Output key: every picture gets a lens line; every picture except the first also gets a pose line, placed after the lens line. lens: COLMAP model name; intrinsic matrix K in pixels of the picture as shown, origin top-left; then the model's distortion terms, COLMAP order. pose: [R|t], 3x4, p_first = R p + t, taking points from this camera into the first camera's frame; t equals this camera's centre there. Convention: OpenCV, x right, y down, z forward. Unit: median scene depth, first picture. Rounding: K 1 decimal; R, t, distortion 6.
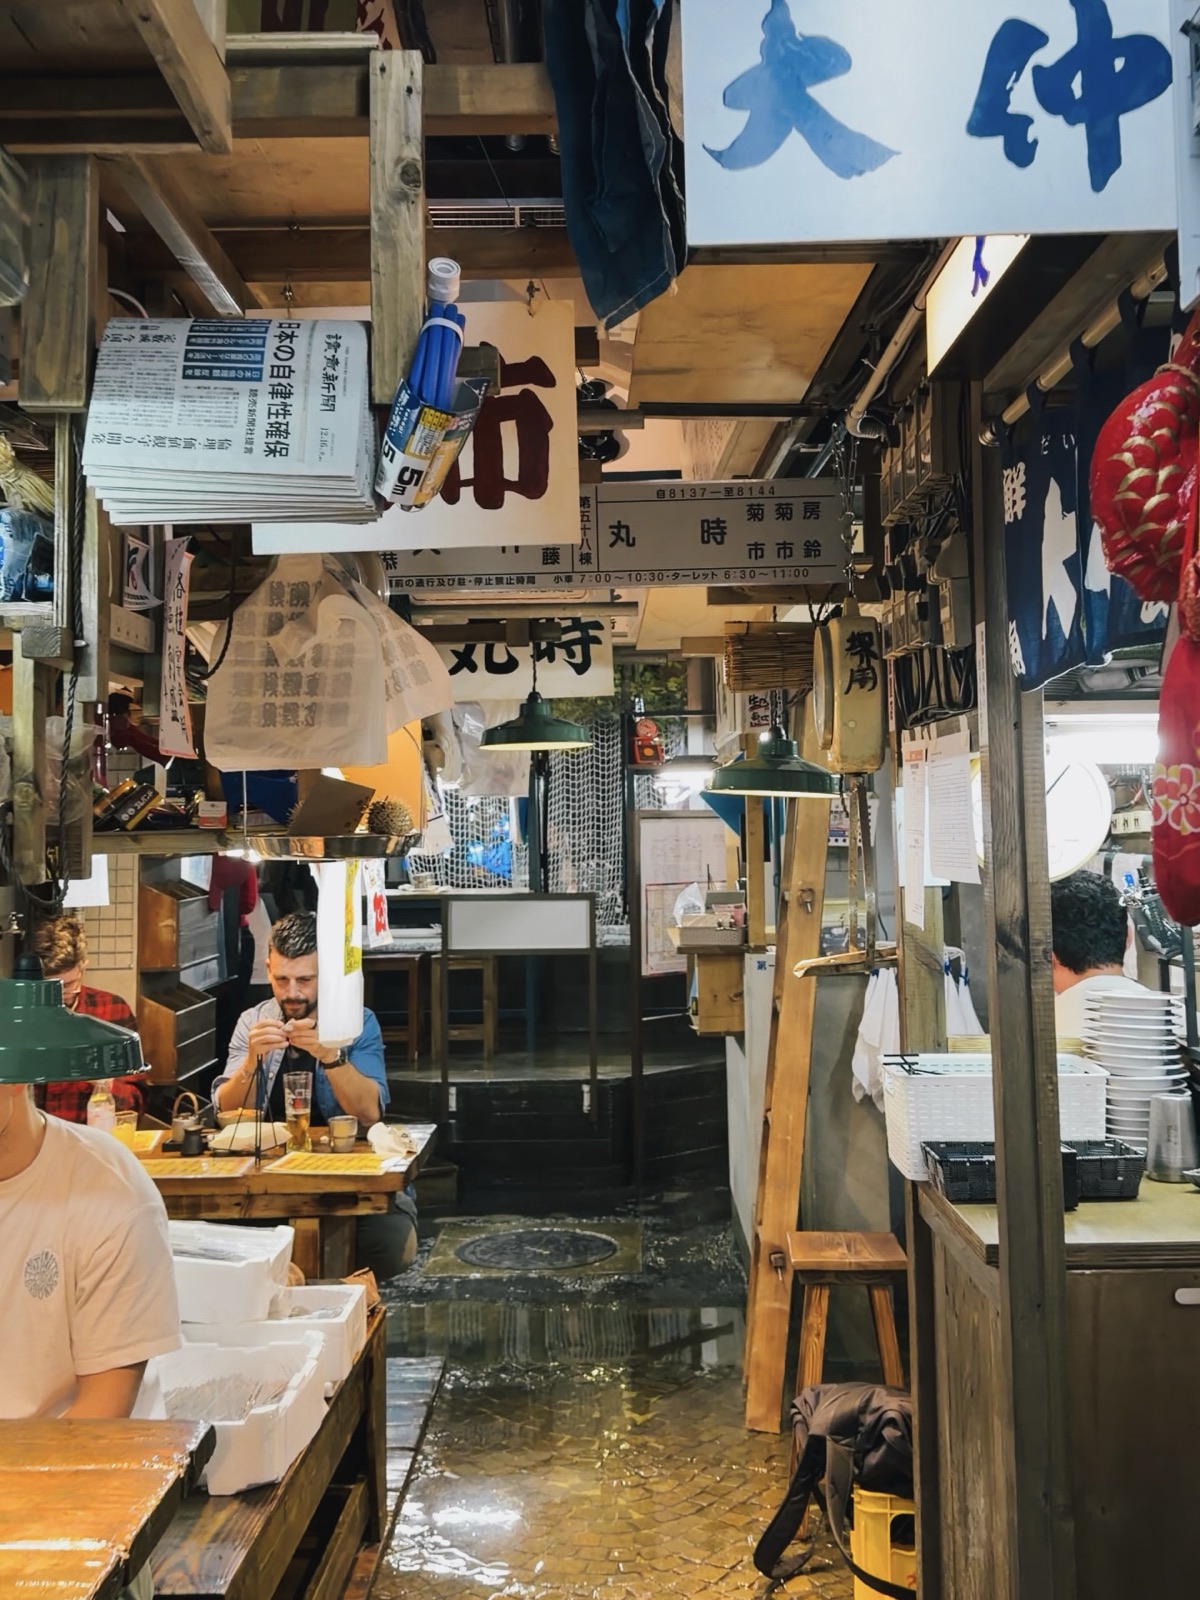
lens RADIAL K [[1130.8, 0, 600.0], [0, 1130.8, 800.0], [0, 0, 1]] dist [0.062280, -0.000282]
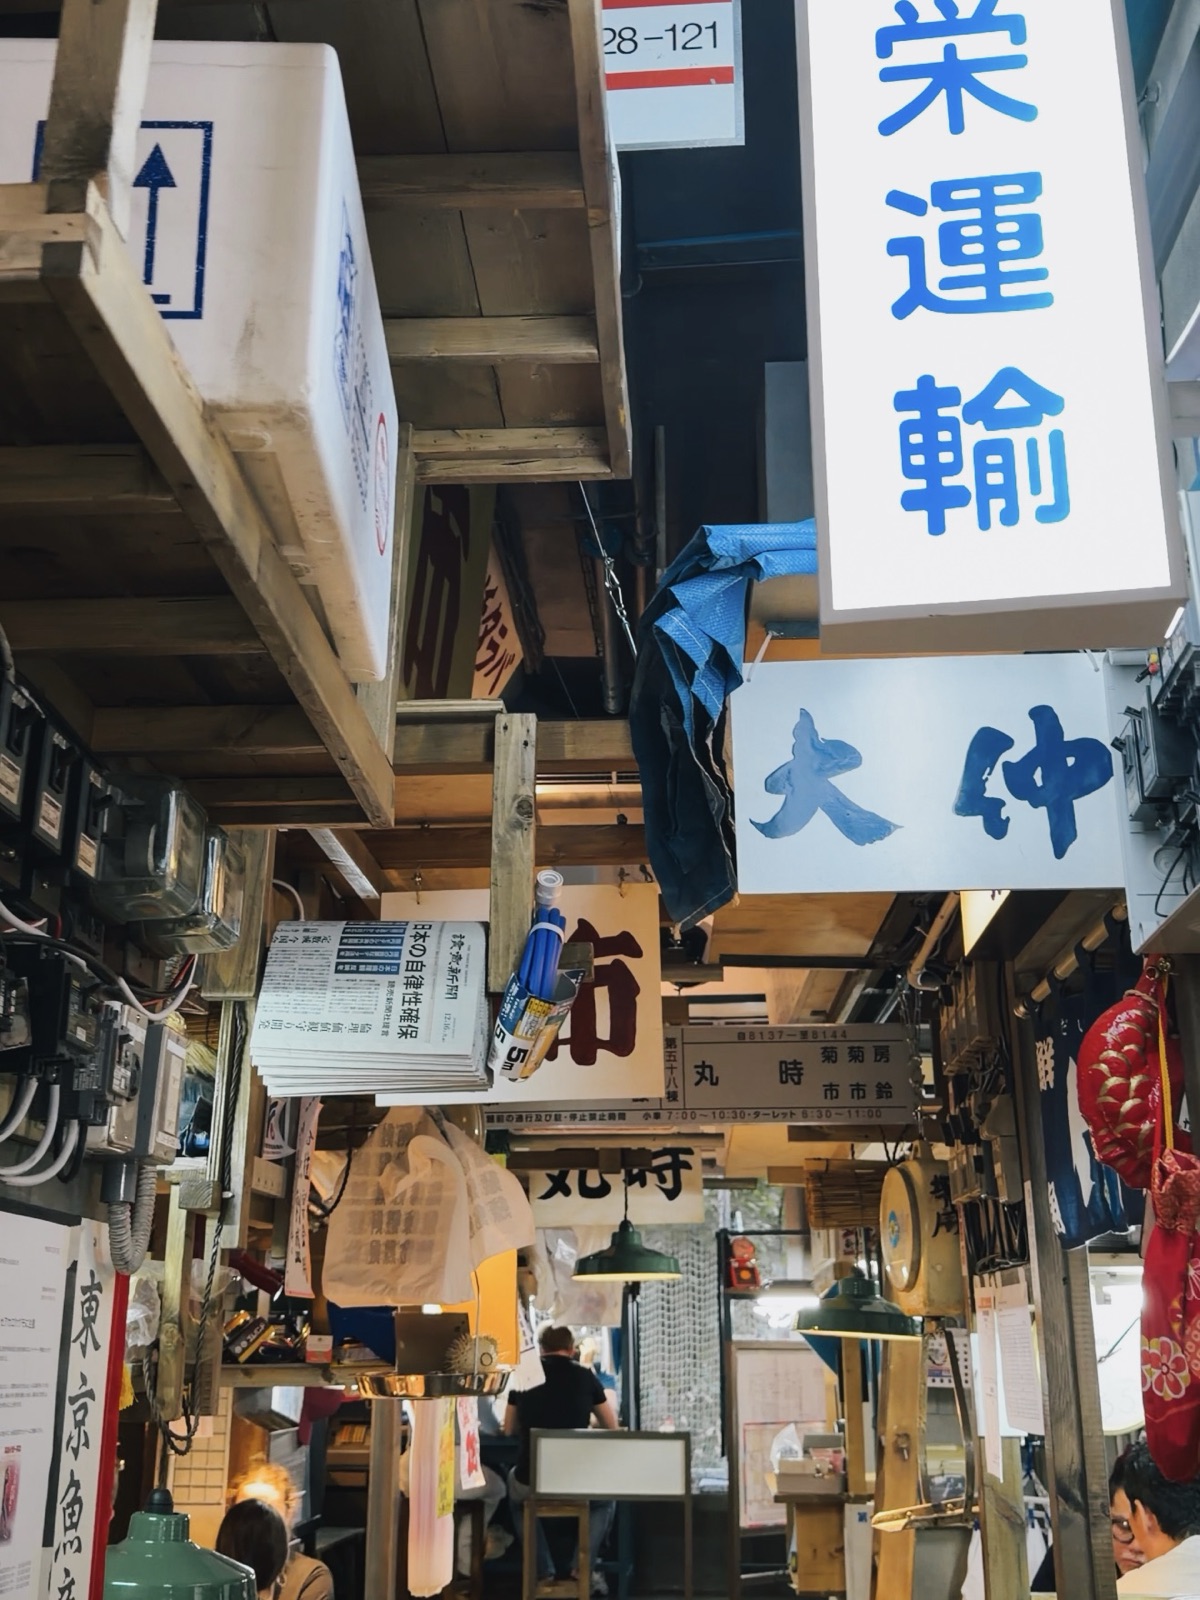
lens RADIAL K [[1702.1, 0, 601.3], [0, 1702.1, 732.2], [0, 0, 1]] dist [0.169483, -0.451063]
pose [[0.995947, -0.017475, -0.088223, 0.075724], [-0.007671, 0.960859, -0.276933, -0.102196], [0.089609, 0.276488, 0.956831, -0.716657]]
